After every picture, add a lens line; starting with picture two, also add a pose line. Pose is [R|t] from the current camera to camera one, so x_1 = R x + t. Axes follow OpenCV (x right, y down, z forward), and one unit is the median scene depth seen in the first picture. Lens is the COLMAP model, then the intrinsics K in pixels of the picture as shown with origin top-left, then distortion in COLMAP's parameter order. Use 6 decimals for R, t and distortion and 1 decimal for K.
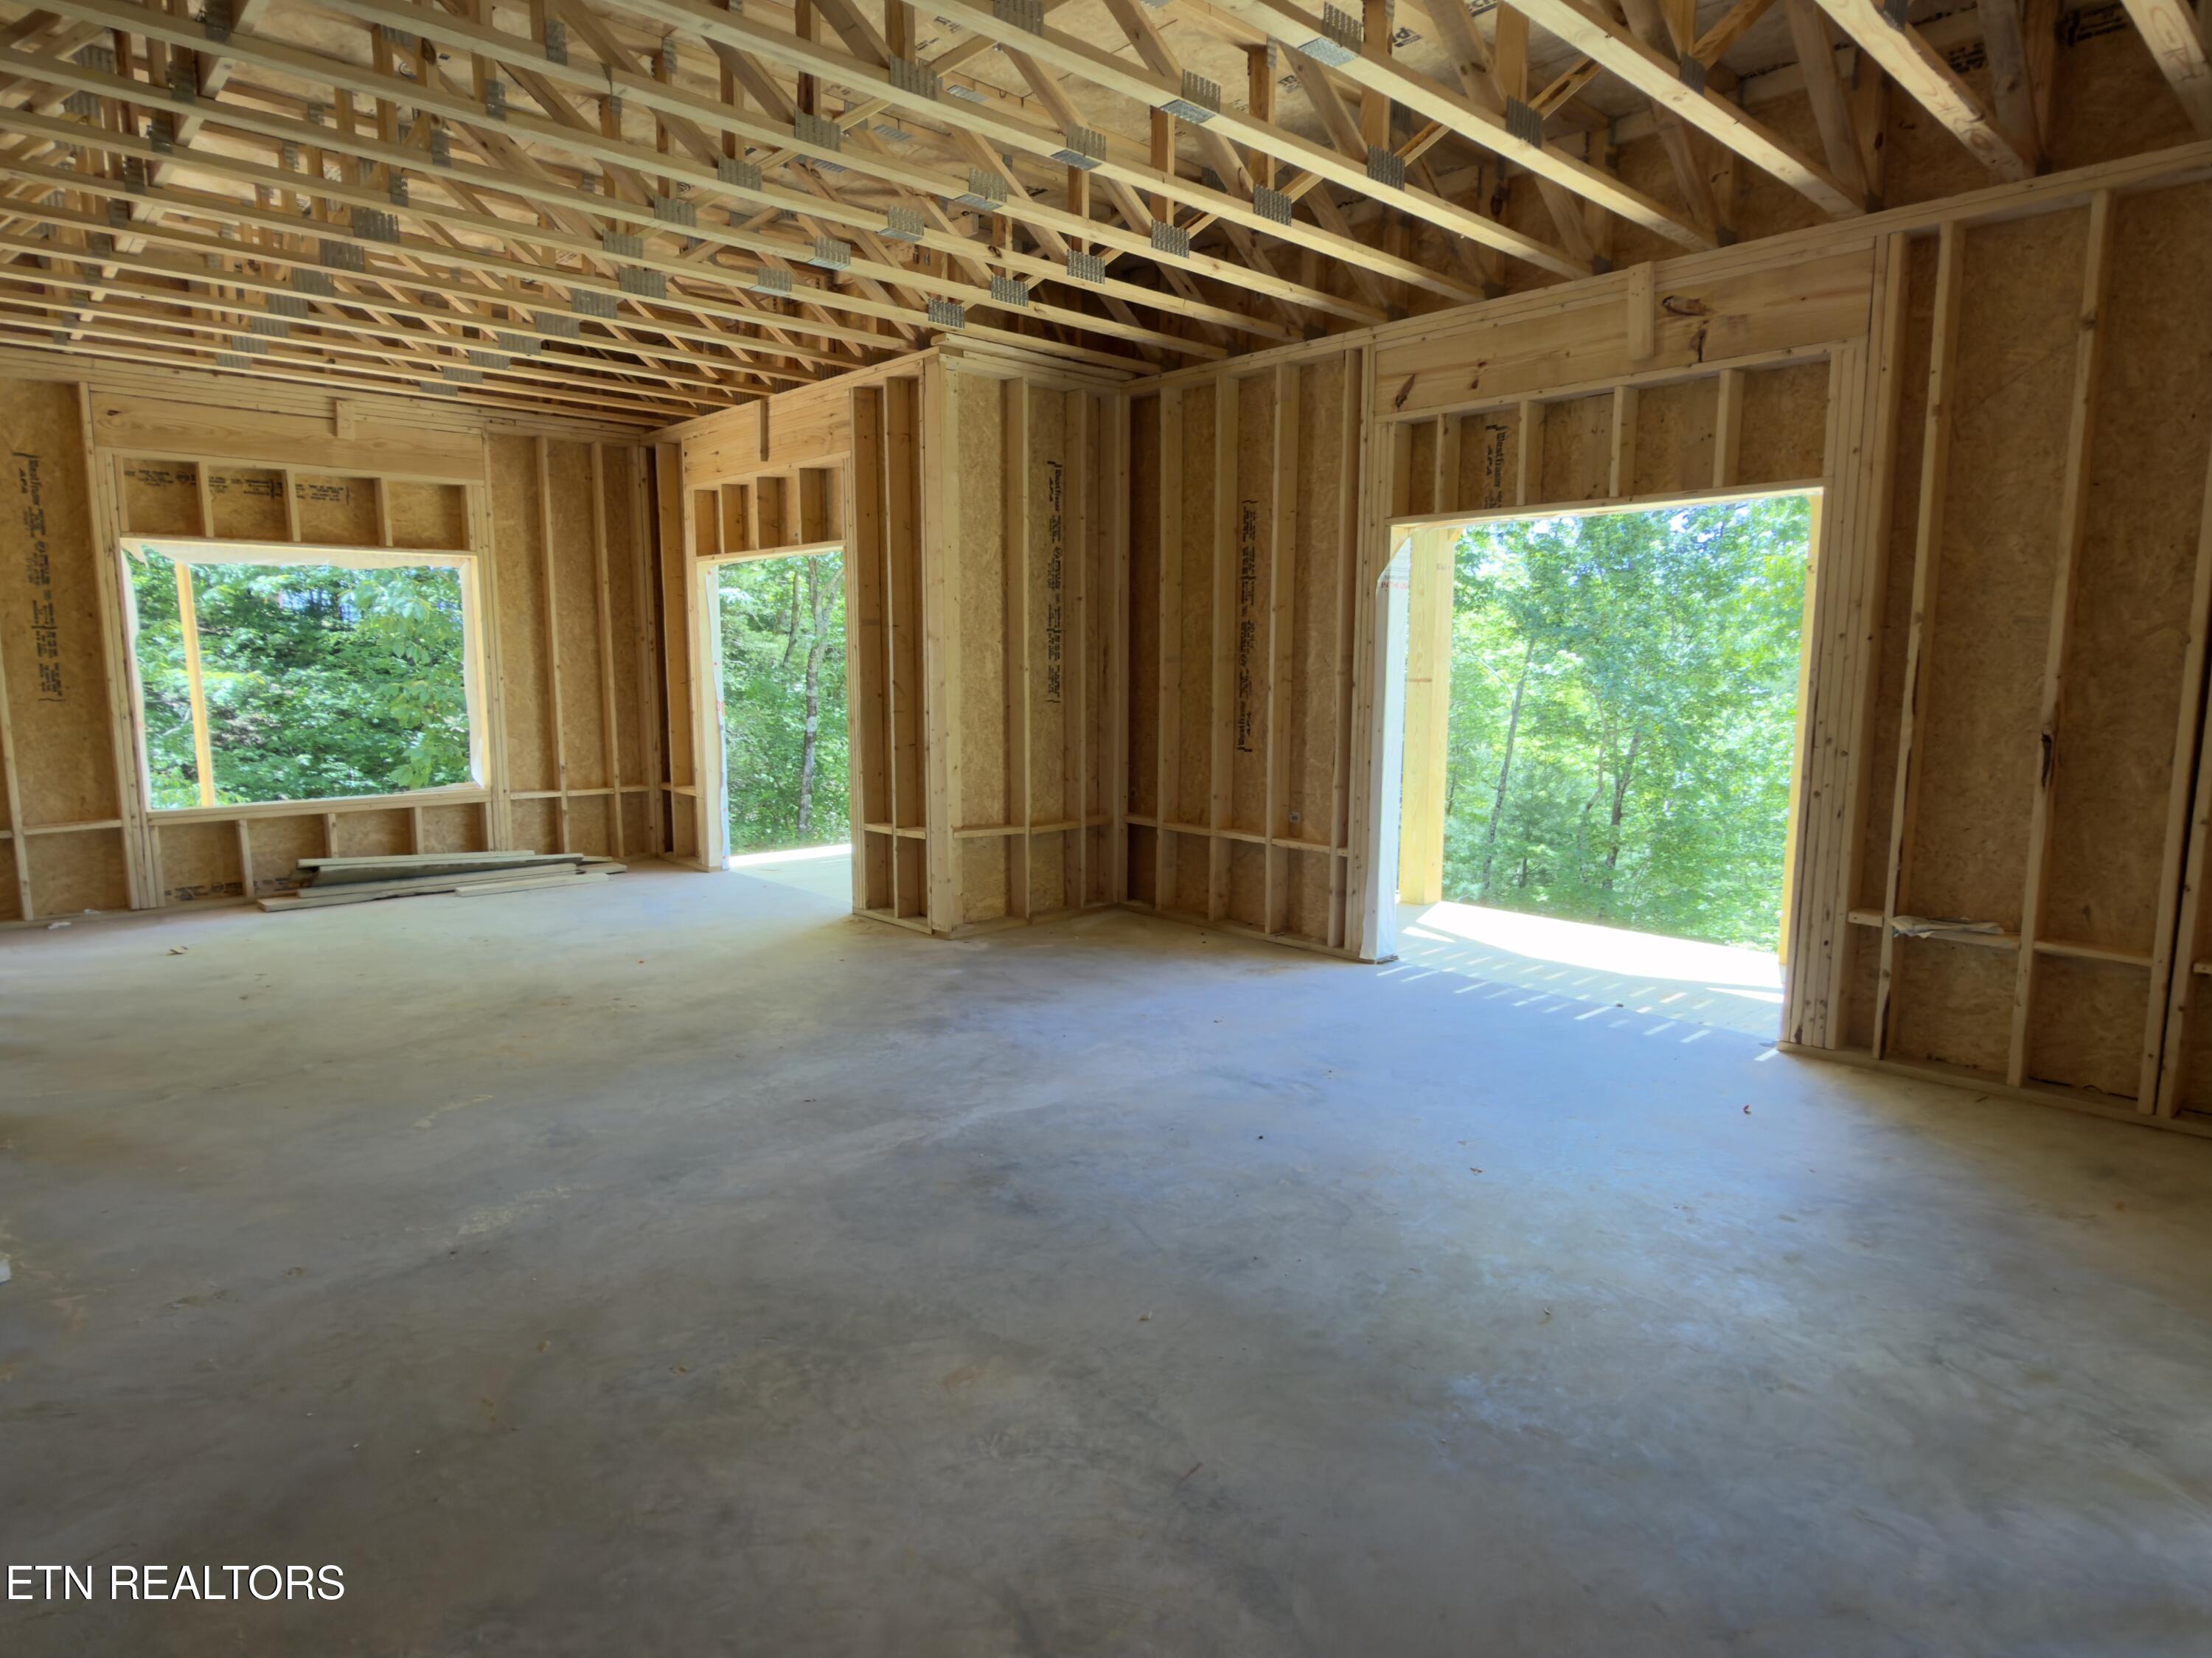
lens RADIAL K [[1278.4, 0, 1107.2], [0, 1278.4, 828.4], [0, 0, 1]] dist [-0.001277, 0.000429]
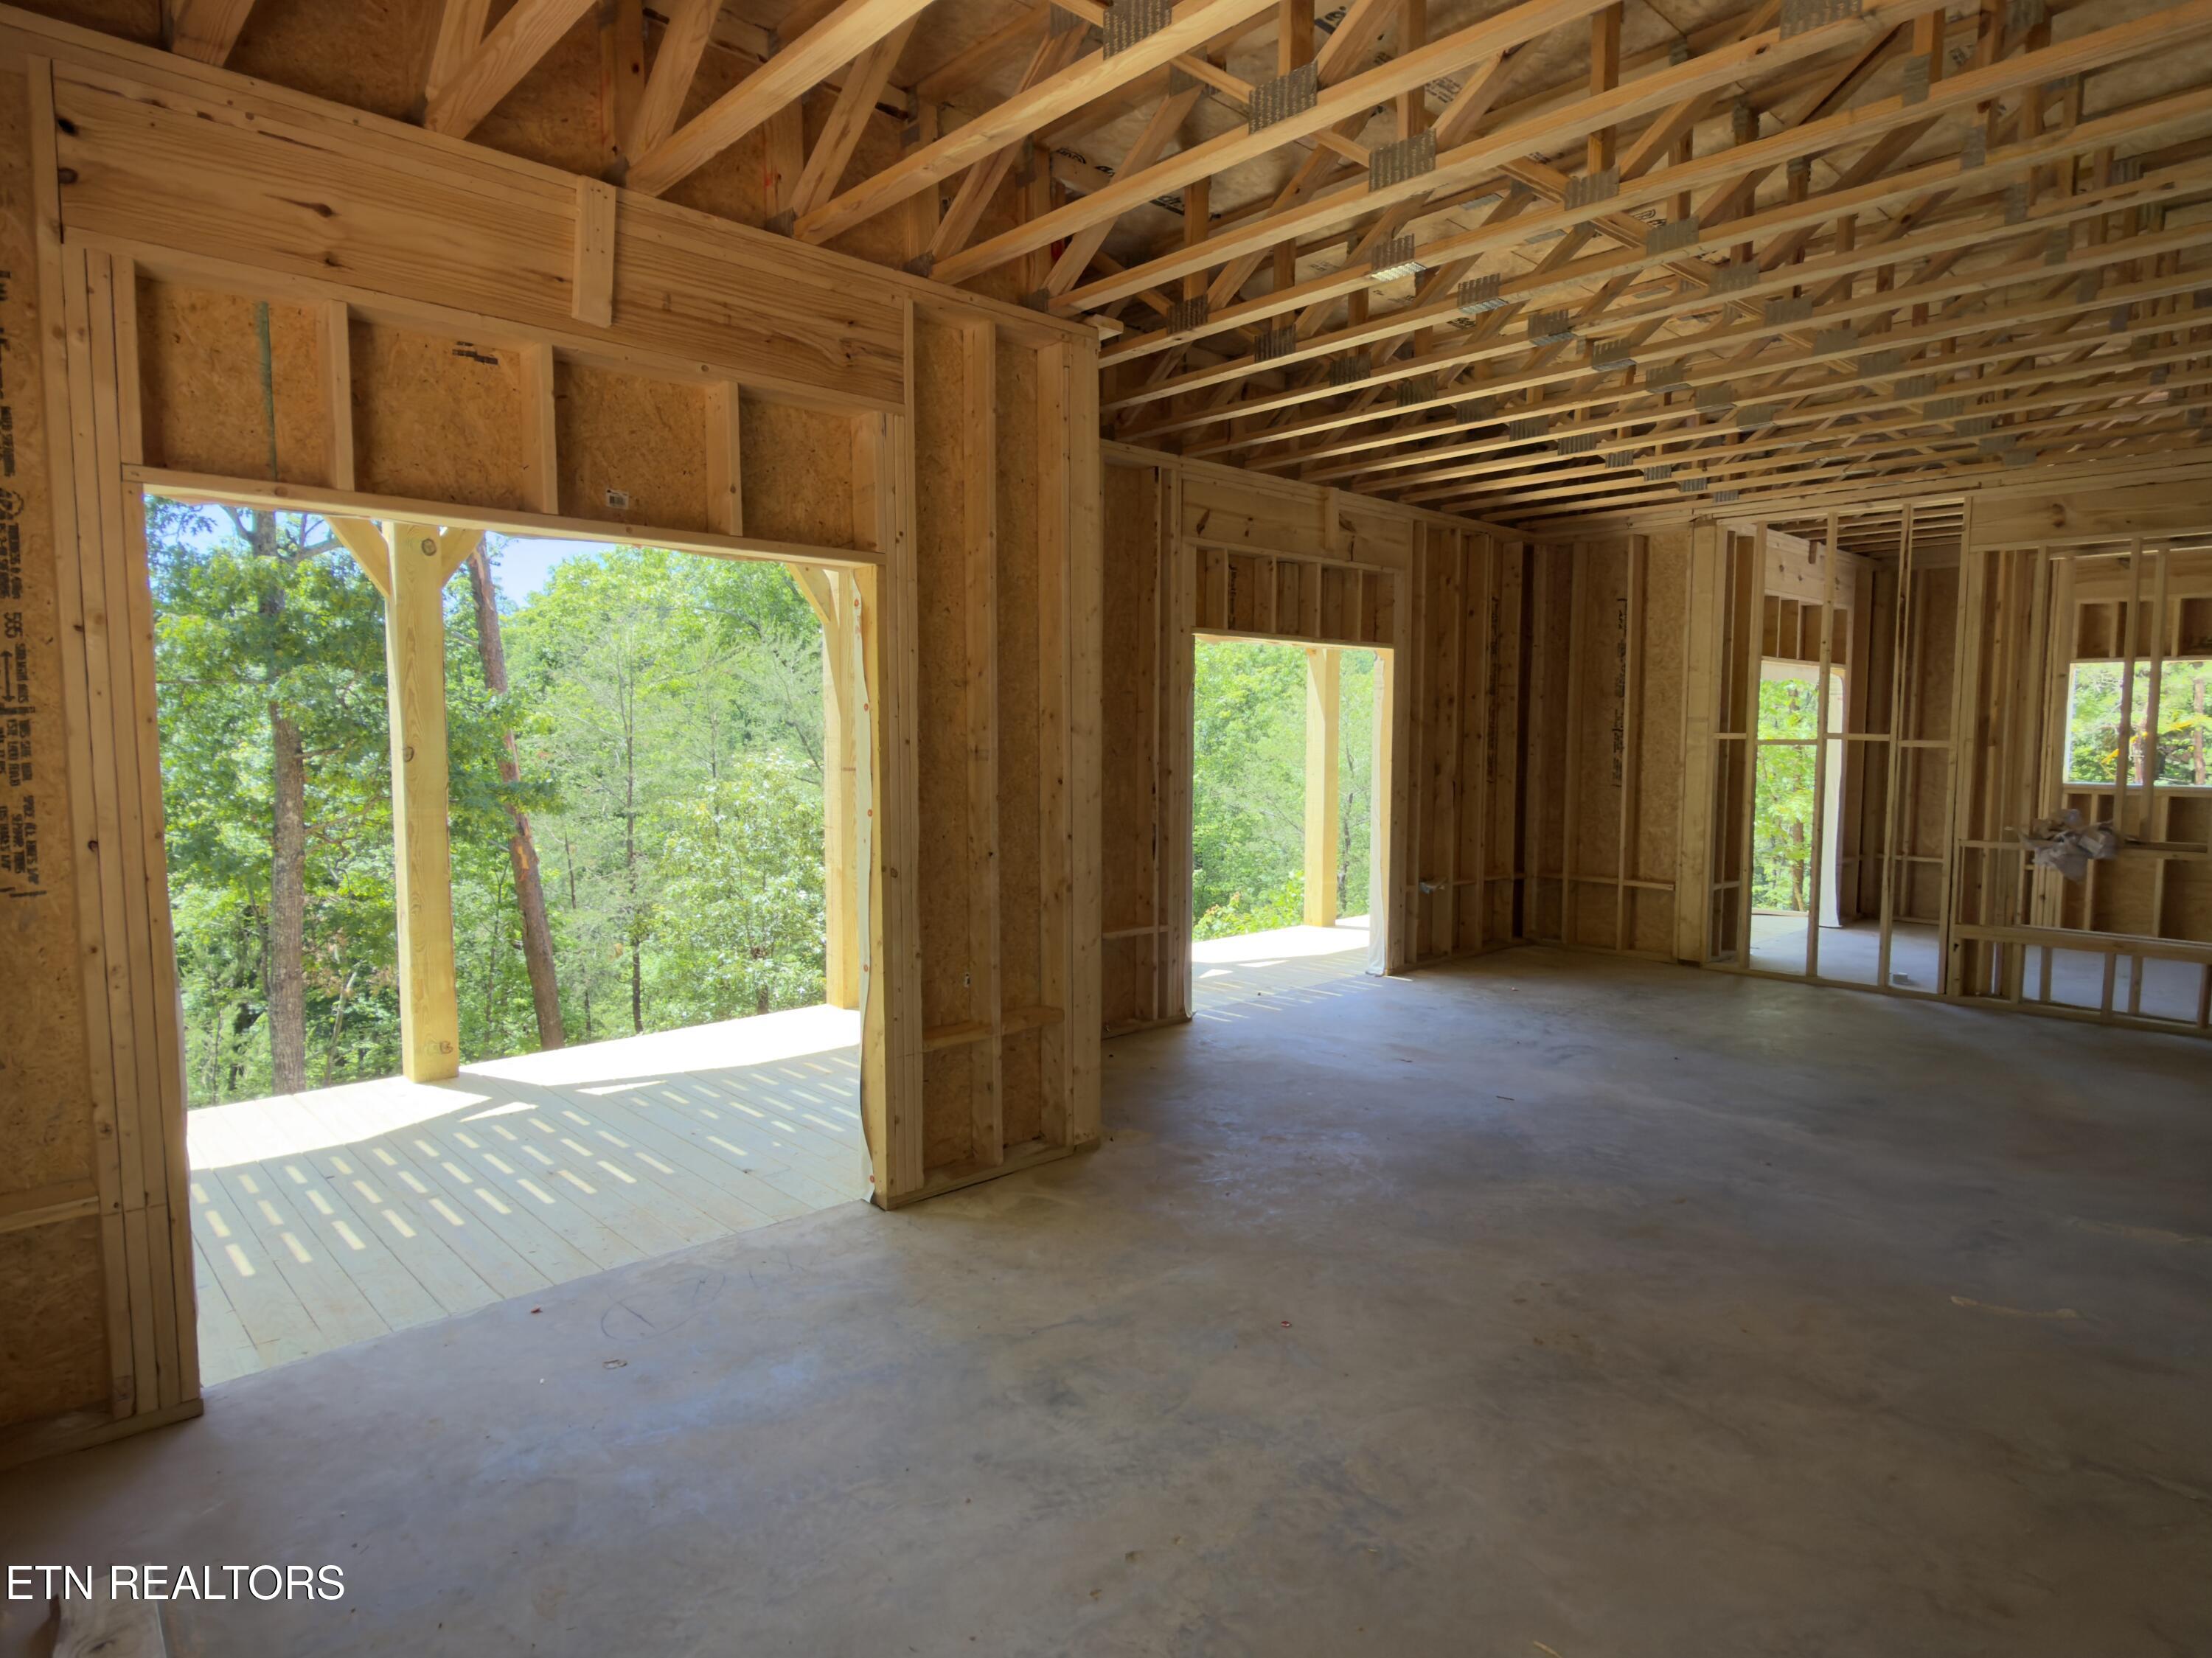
lens RADIAL K [[1278.4, 0, 1107.7], [0, 1278.4, 836.0], [0, 0, 1]] dist [-0.001277, 0.000429]
pose [[-0.014025, -0.082898, 0.996459, -1.096285], [0.127916, 0.988220, 0.084013, -0.192743], [-0.991686, 0.128642, -0.003256, 1.297053]]
